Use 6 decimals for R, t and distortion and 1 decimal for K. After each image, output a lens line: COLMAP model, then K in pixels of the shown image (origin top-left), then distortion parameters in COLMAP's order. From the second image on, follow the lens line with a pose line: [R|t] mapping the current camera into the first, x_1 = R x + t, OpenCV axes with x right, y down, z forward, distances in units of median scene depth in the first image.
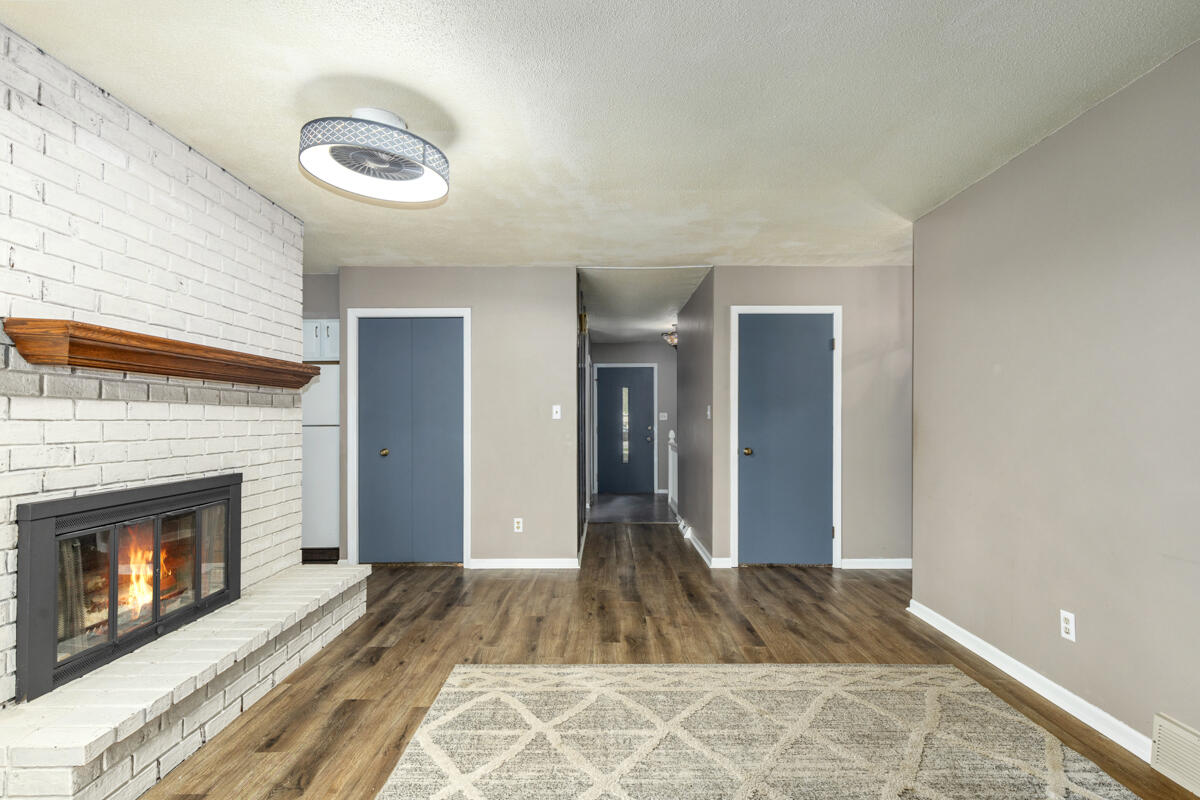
lens RADIAL K [[543.4, 0, 605.2], [0, 543.4, 424.1], [0, 0, 1]] dist [0.000957, -0.000397]
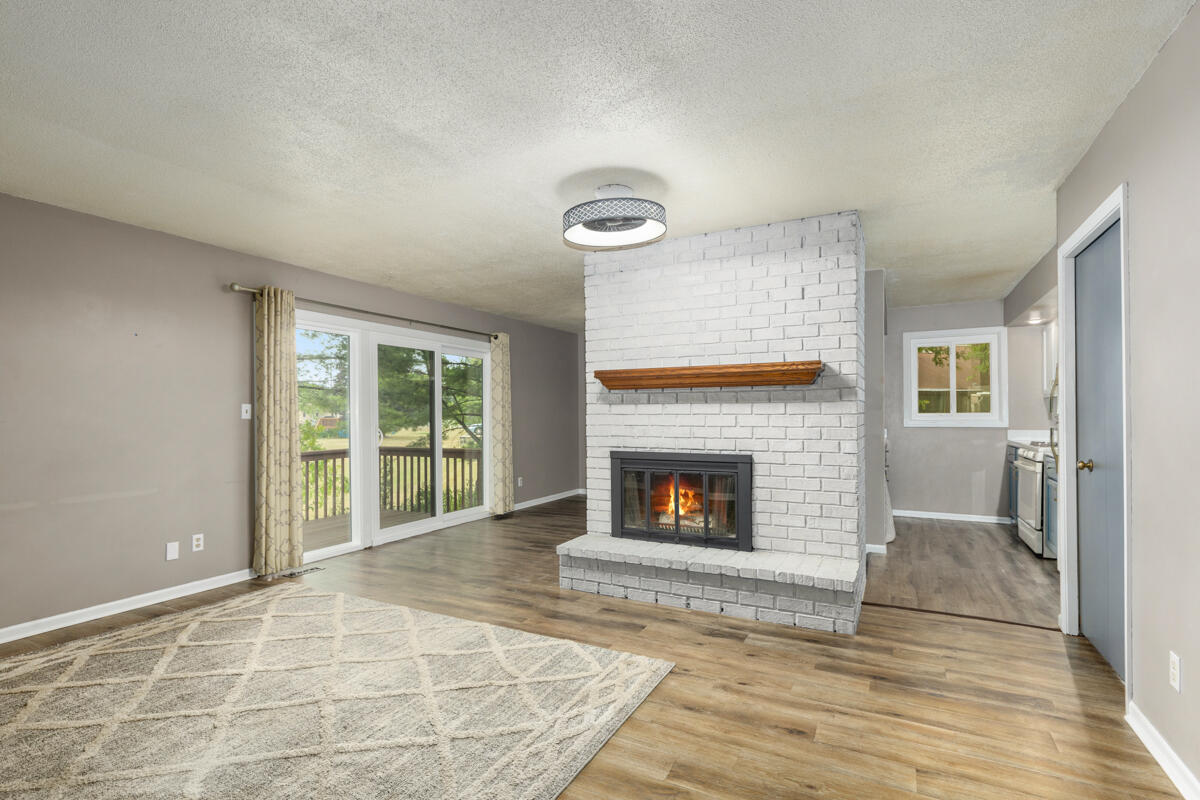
lens RADIAL K [[565.6, 0, 614.7], [0, 565.6, 406.6], [0, 0, 1]] dist [0.010283, -0.000016]
pose [[-0.453893, -0.004054, -0.891047, 0.673228], [-0.000745, 0.999991, -0.004170, -0.019403], [0.891056, -0.001229, -0.453892, 1.323133]]
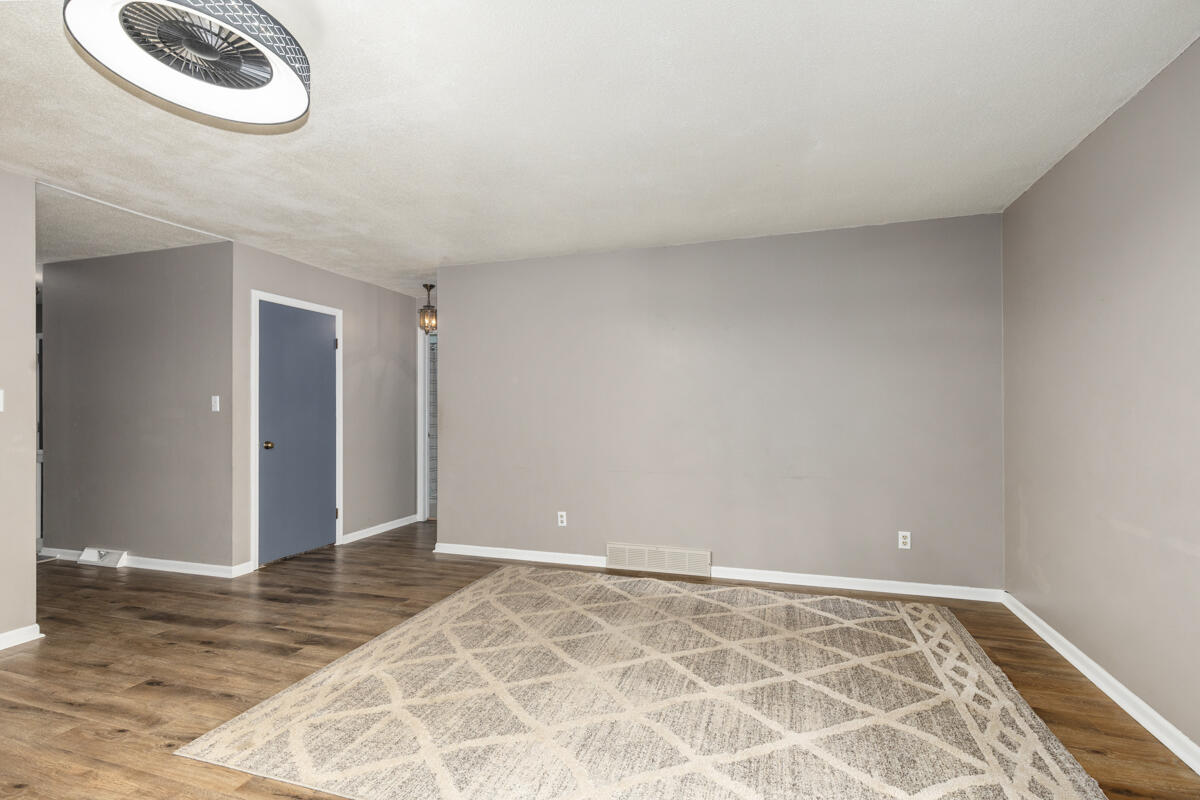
lens RADIAL K [[543.4, 0, 605.2], [0, 543.4, 424.1], [0, 0, 1]] dist [0.000957, -0.000397]
pose [[0.306548, -0.024503, 0.951540, -0.745992], [0.012659, 0.999685, 0.021665, -0.000248], [-0.951771, 0.005404, 0.306762, 0.225262]]
